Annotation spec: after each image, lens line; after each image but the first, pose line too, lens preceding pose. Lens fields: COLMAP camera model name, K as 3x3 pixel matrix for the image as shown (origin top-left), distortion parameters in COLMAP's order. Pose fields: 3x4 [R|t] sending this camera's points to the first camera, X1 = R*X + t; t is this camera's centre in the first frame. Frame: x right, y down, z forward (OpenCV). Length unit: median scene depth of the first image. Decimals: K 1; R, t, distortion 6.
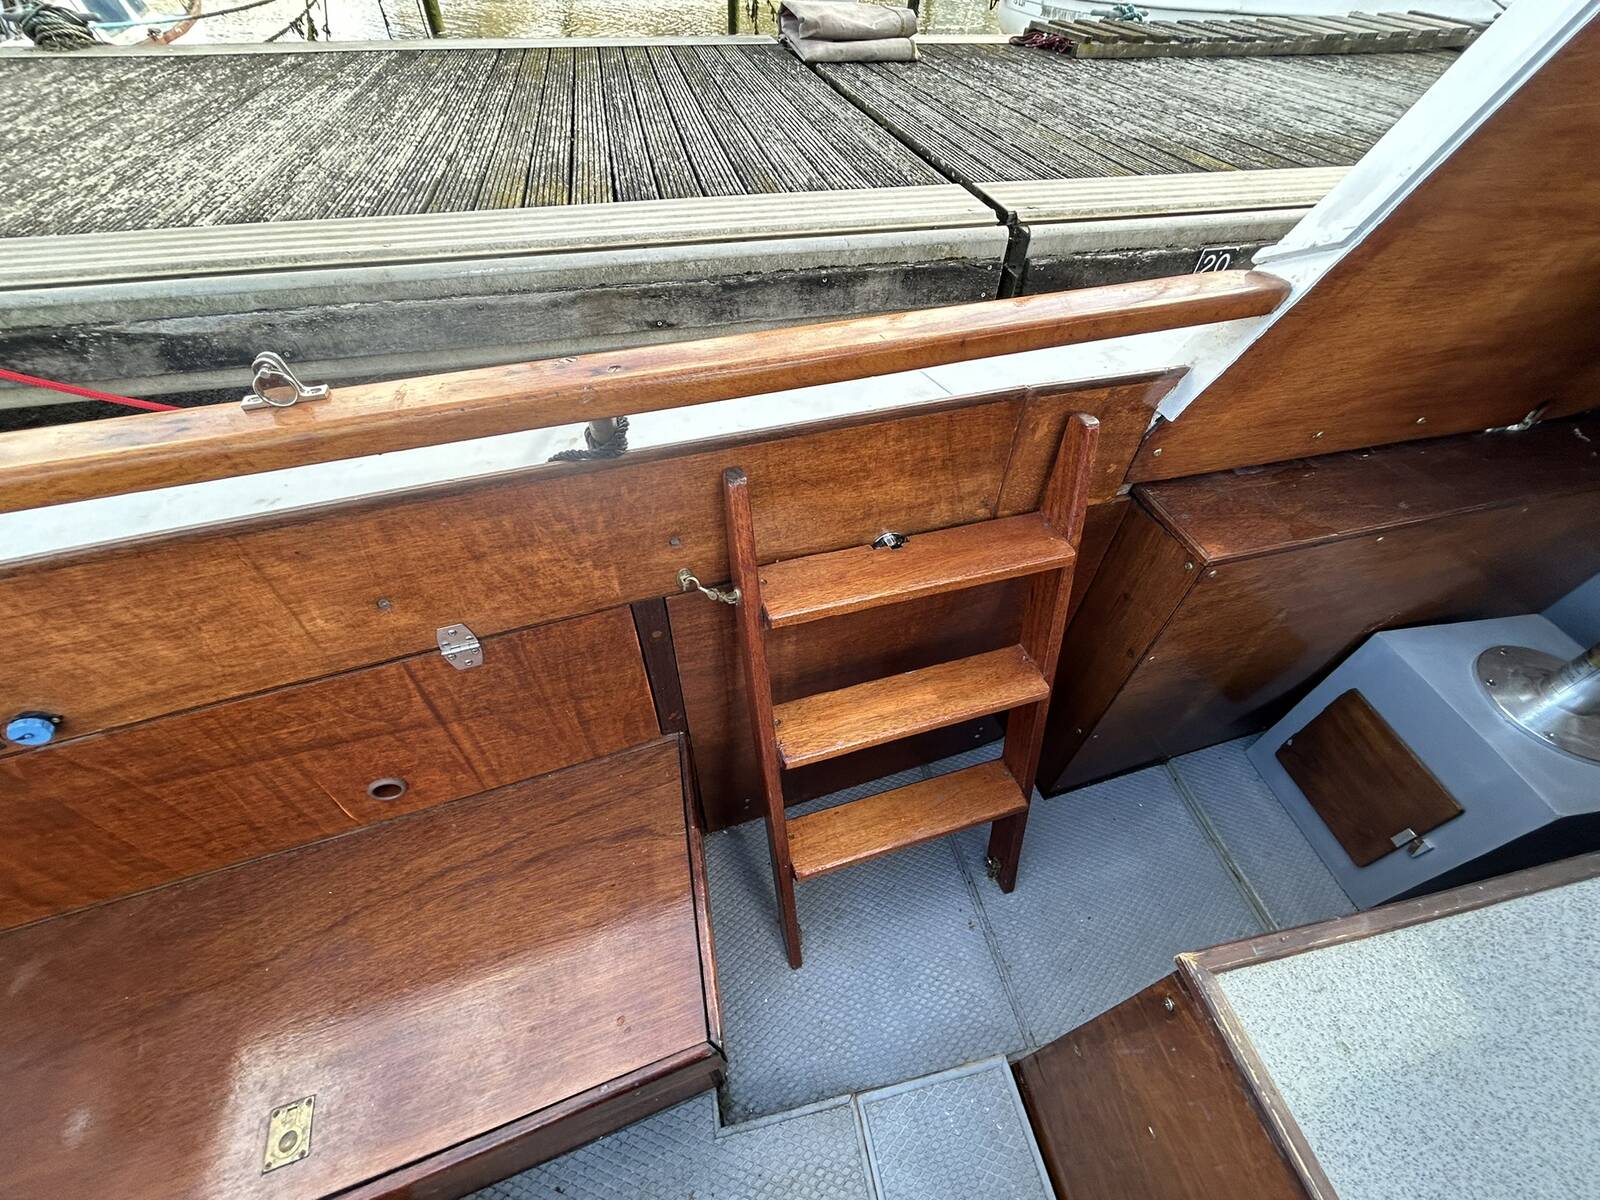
lens RADIAL K [[640.8, 0, 801.4], [0, 640.8, 599.1], [0, 0, 1]] dist [-0.001857, 0.000252]
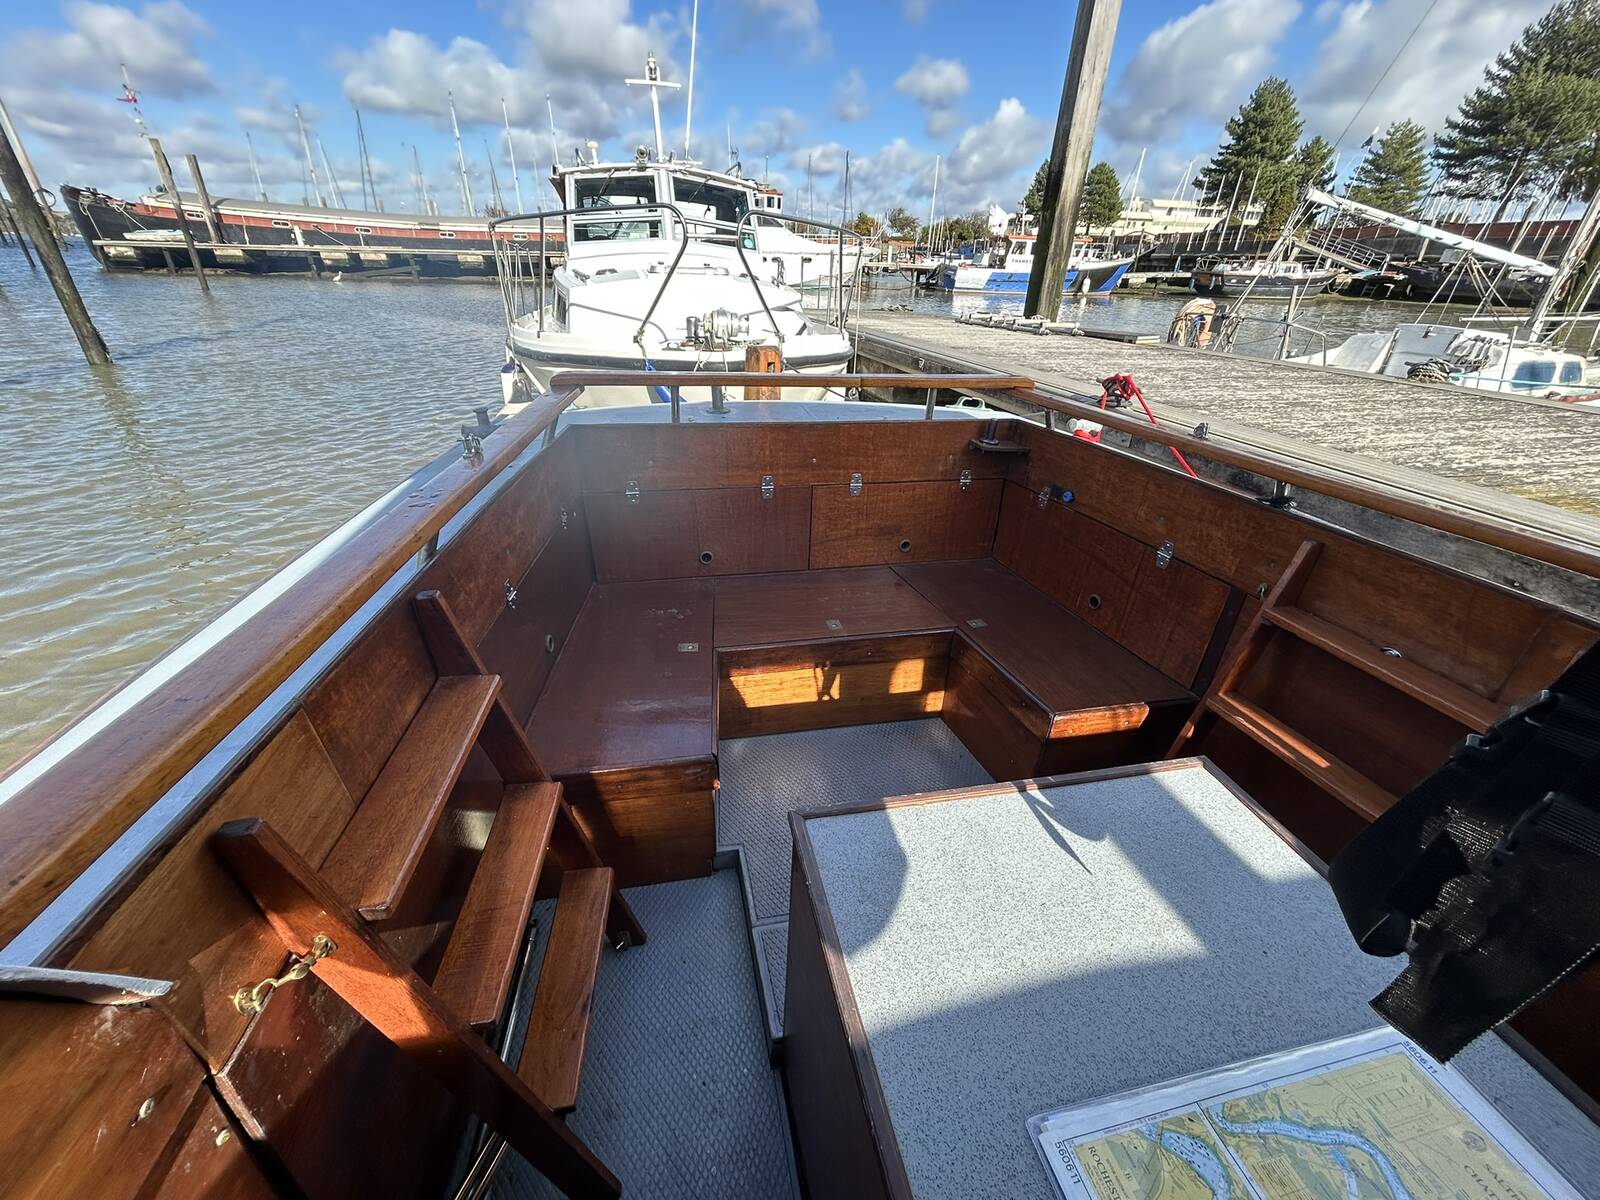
lens RADIAL K [[640.8, 0, 803.5], [0, 640.8, 601.1], [0, 0, 1]] dist [-0.001857, 0.000252]
pose [[0.014301, 0.450058, -0.892885, 0.848574], [-0.759757, 0.585429, 0.282917, 0.272450], [0.650050, 0.674329, 0.350307, -0.290758]]
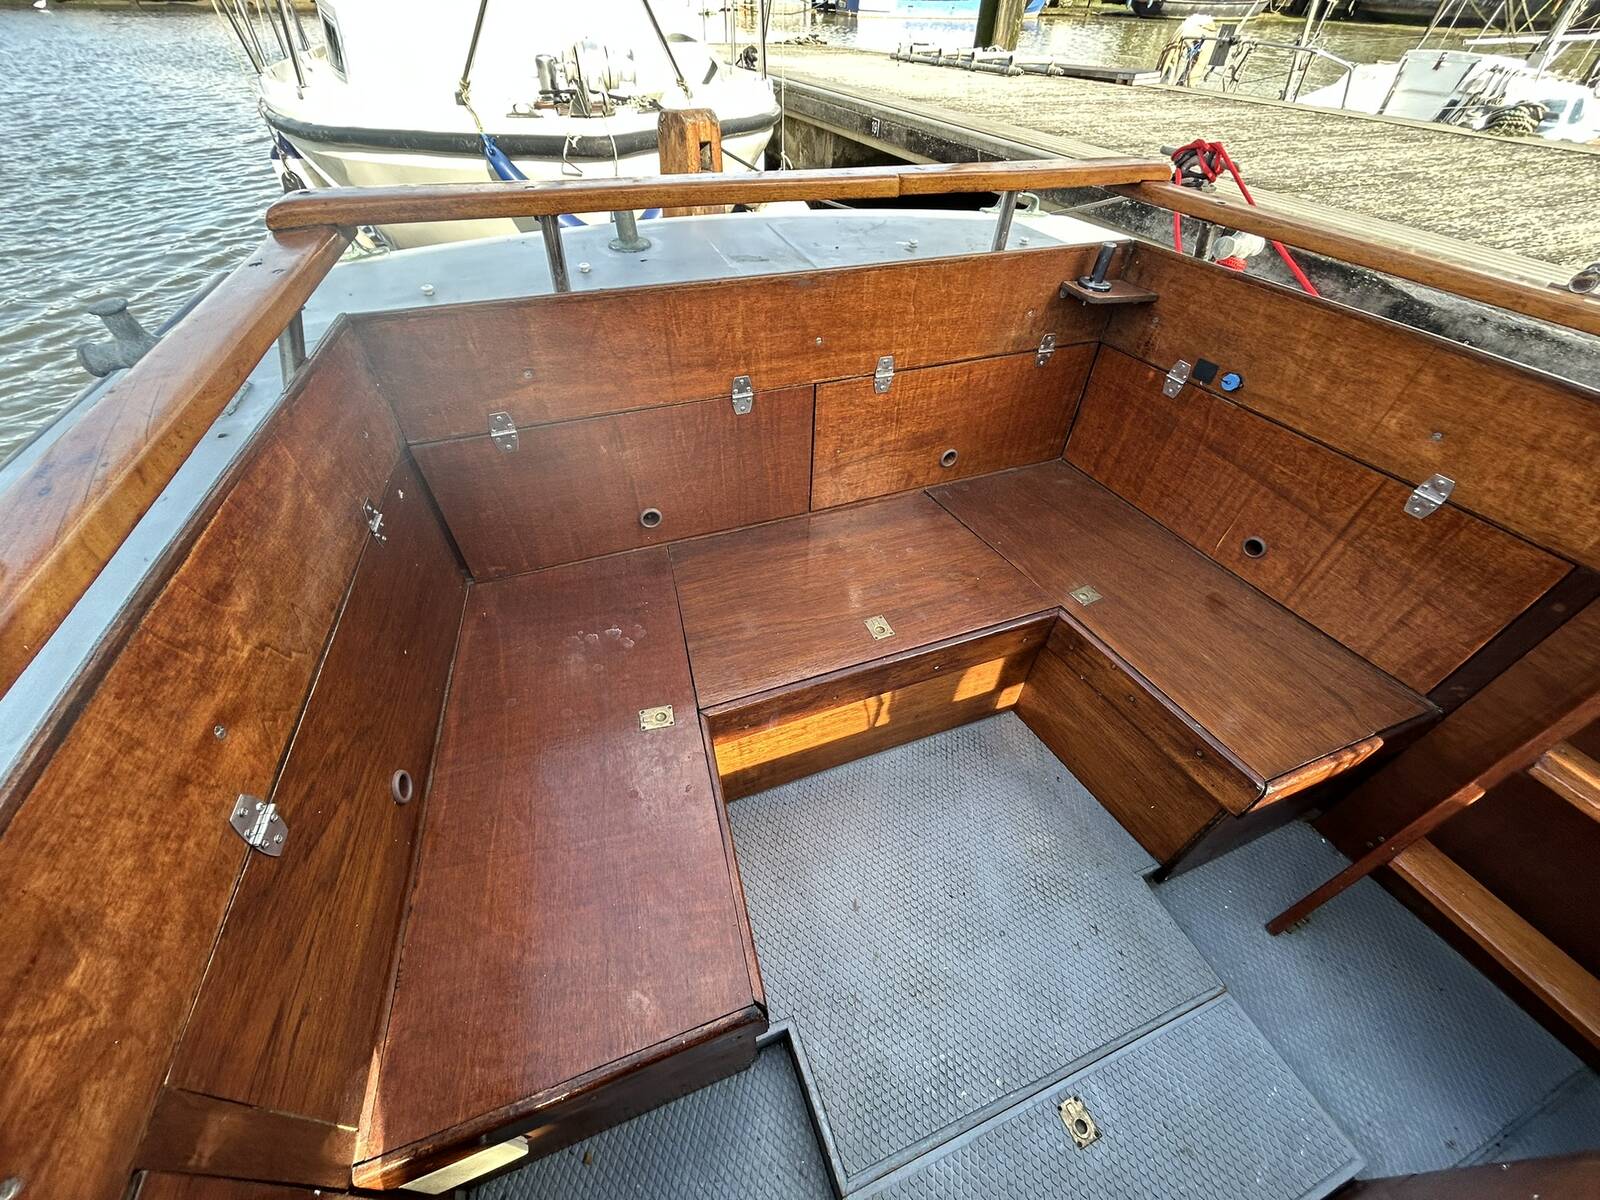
lens RADIAL K [[640.8, 0, 798.8], [0, 640.8, 600.5], [0, 0, 1]] dist [-0.001857, 0.000252]
pose [[0.161360, 0.675428, -0.719556, 0.220551], [-0.744208, 0.562136, 0.360774, 0.388990], [0.648165, 0.477284, 0.593365, -0.334652]]
